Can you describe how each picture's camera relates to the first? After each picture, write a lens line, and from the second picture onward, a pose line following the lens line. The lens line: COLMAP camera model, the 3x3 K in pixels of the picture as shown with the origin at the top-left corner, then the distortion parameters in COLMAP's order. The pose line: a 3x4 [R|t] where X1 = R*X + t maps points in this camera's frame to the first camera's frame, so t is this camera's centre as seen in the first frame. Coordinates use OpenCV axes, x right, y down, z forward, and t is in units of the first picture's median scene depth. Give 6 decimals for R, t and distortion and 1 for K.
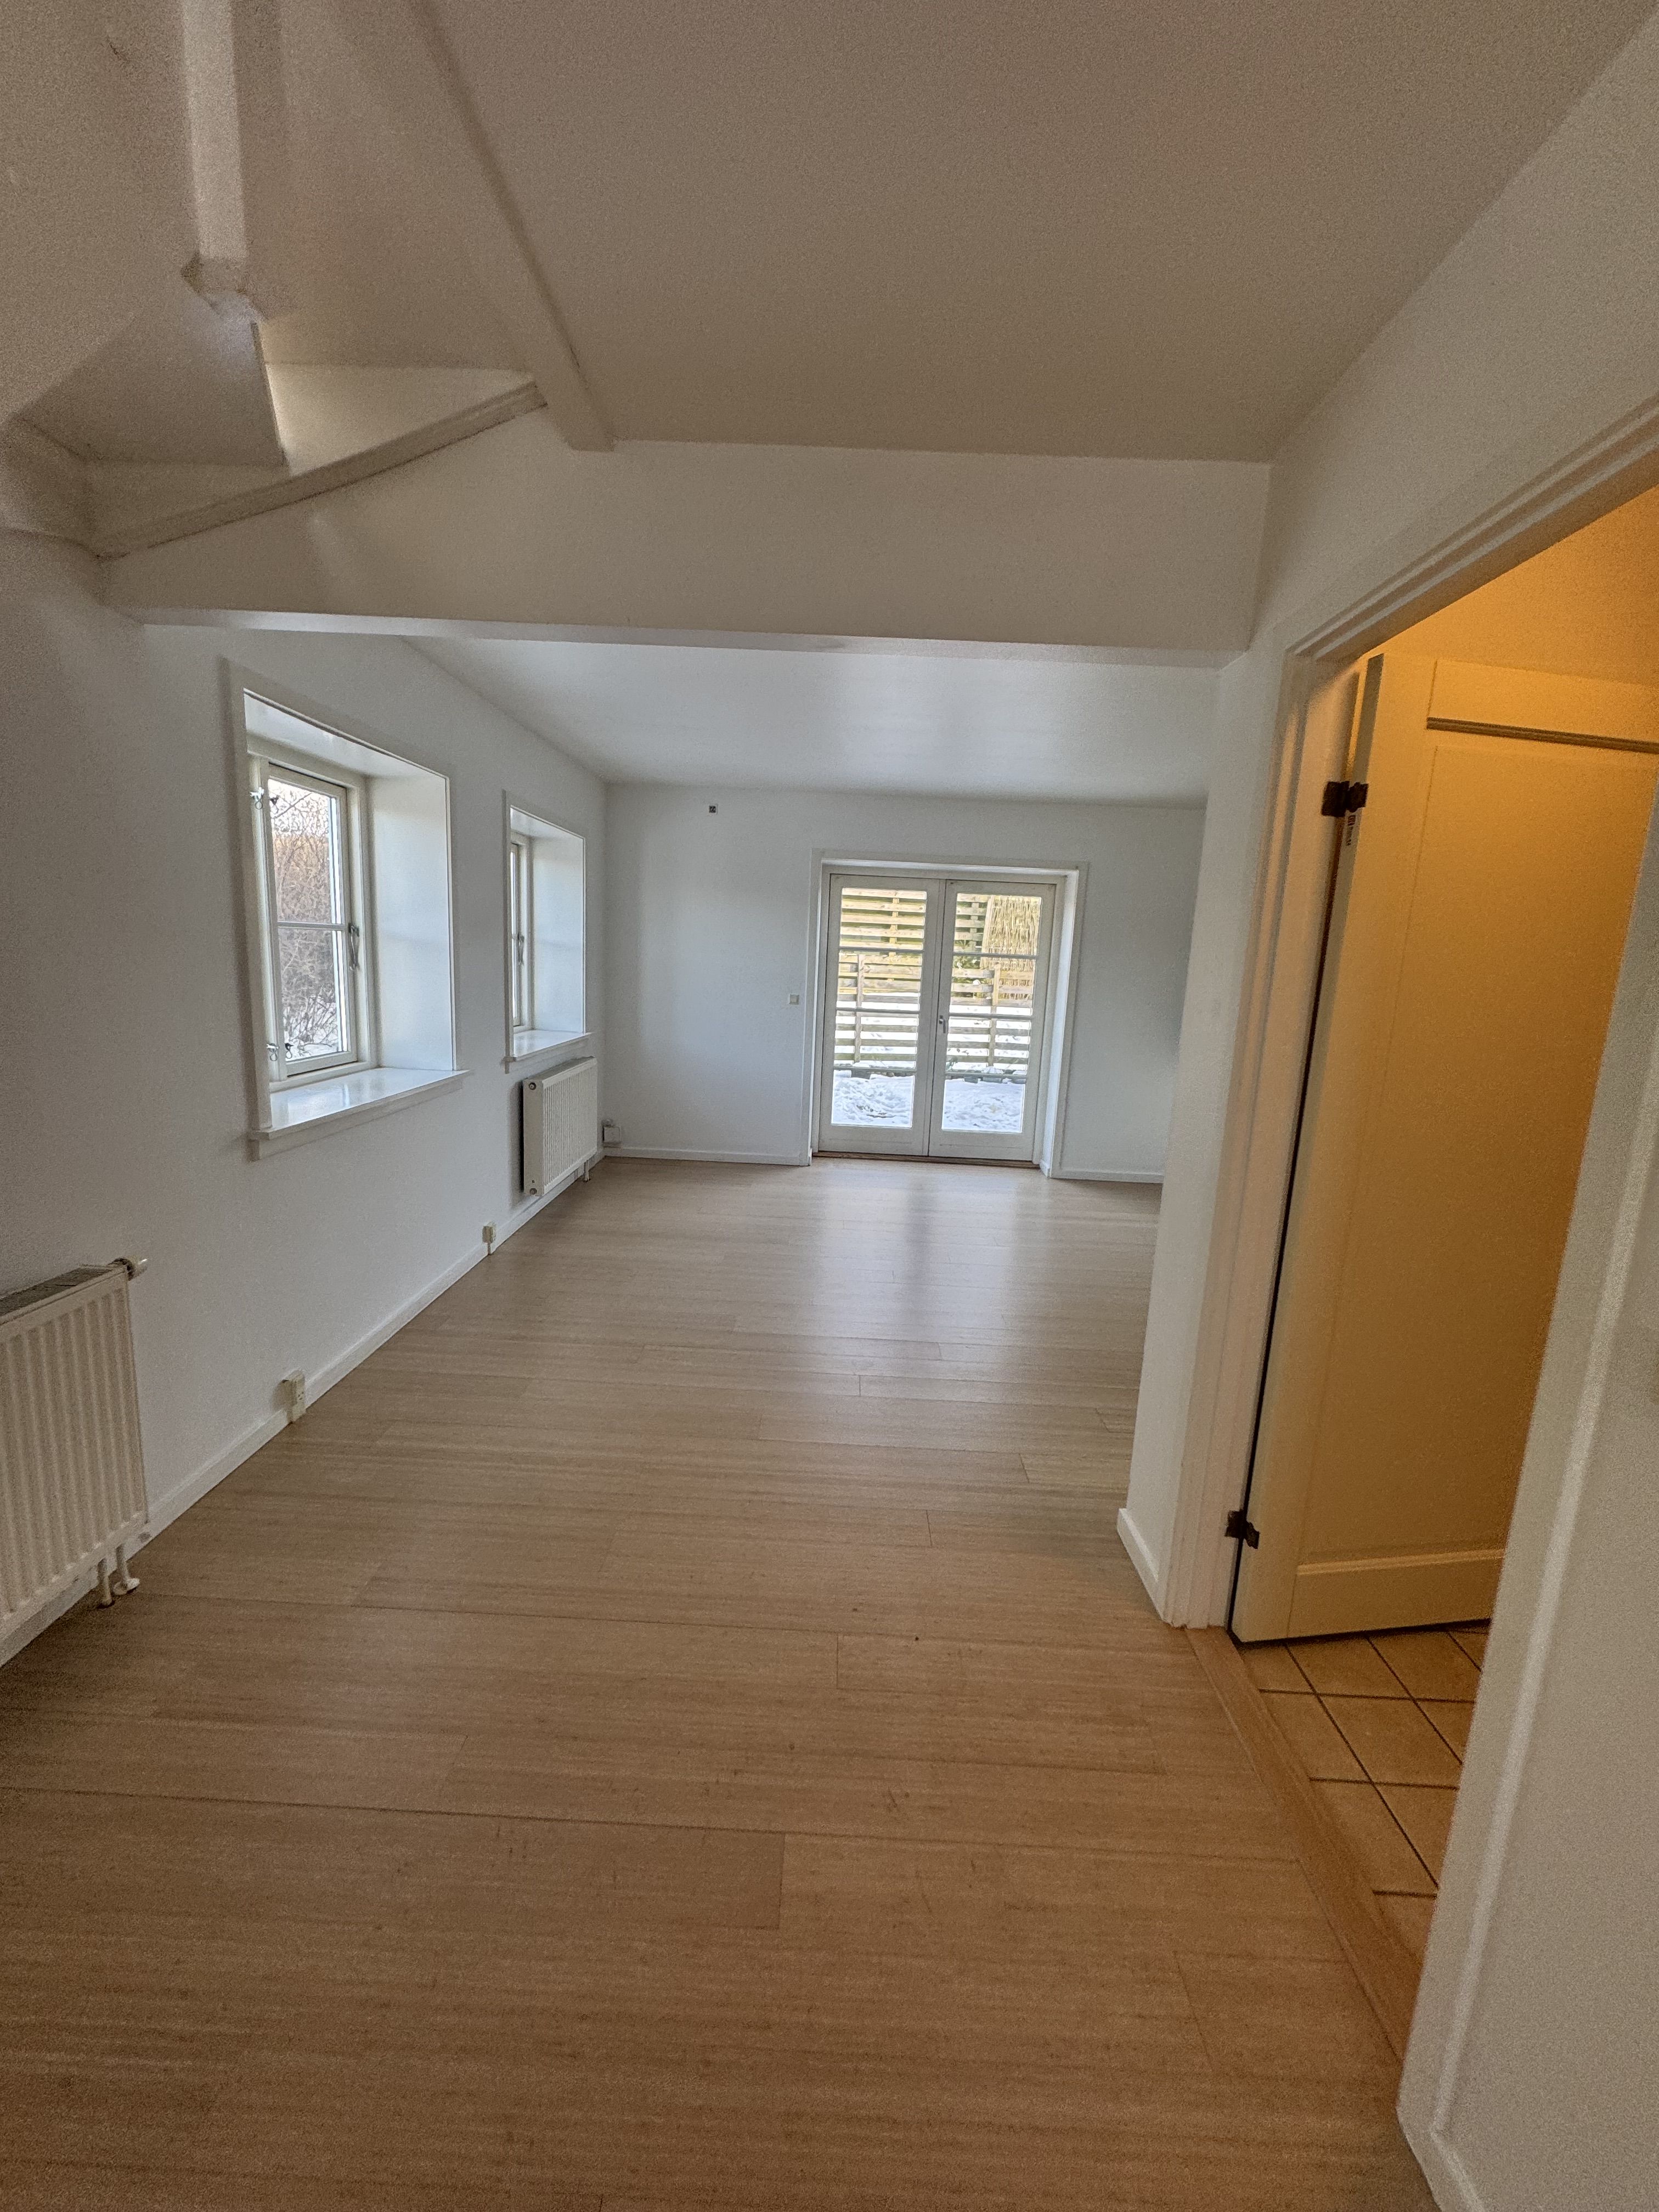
lens RADIAL K [[882.4, 0, 824.0], [0, 882.4, 1102.9], [0, 0, 1]] dist [-0.000768, 0.000104]
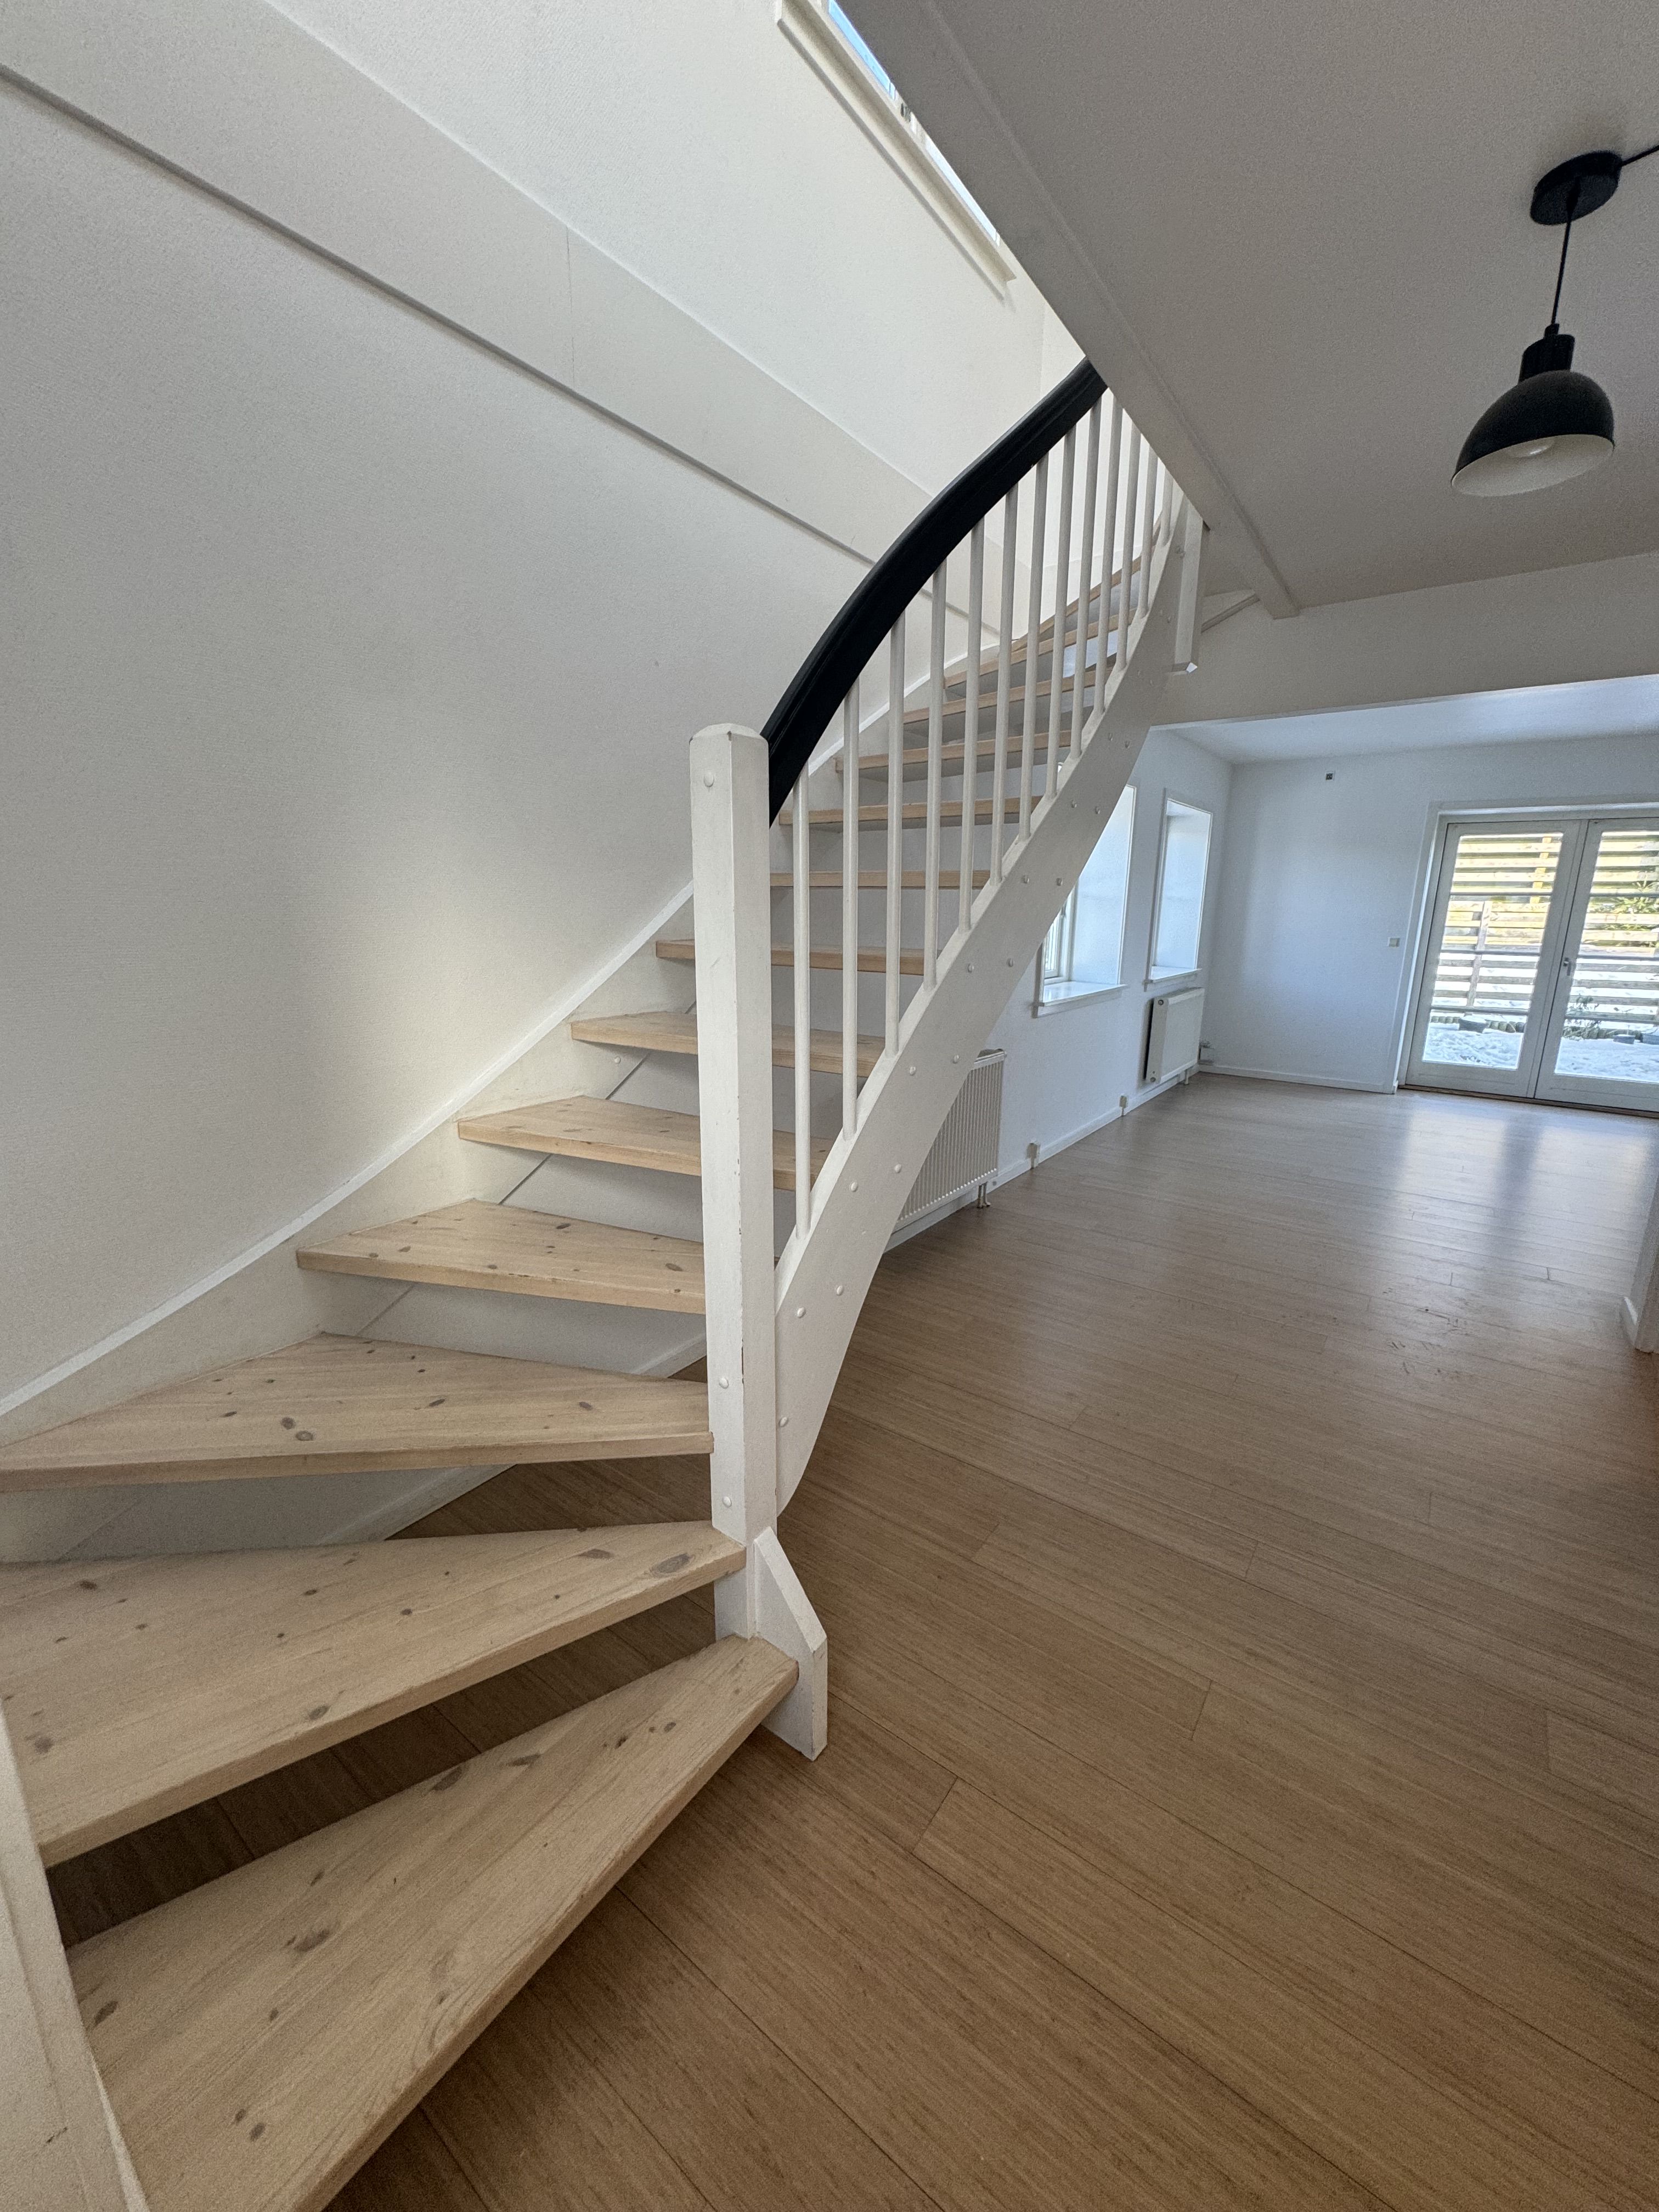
lens RADIAL K [[882.4, 0, 834.6], [0, 882.4, 1104.6], [0, 0, 1]] dist [-0.000768, 0.000104]
pose [[0.824033, 0.095799, -0.558384, 0.026300], [-0.070783, 0.995286, 0.066298, 0.064799], [0.562103, -0.015108, 0.826929, -0.327749]]
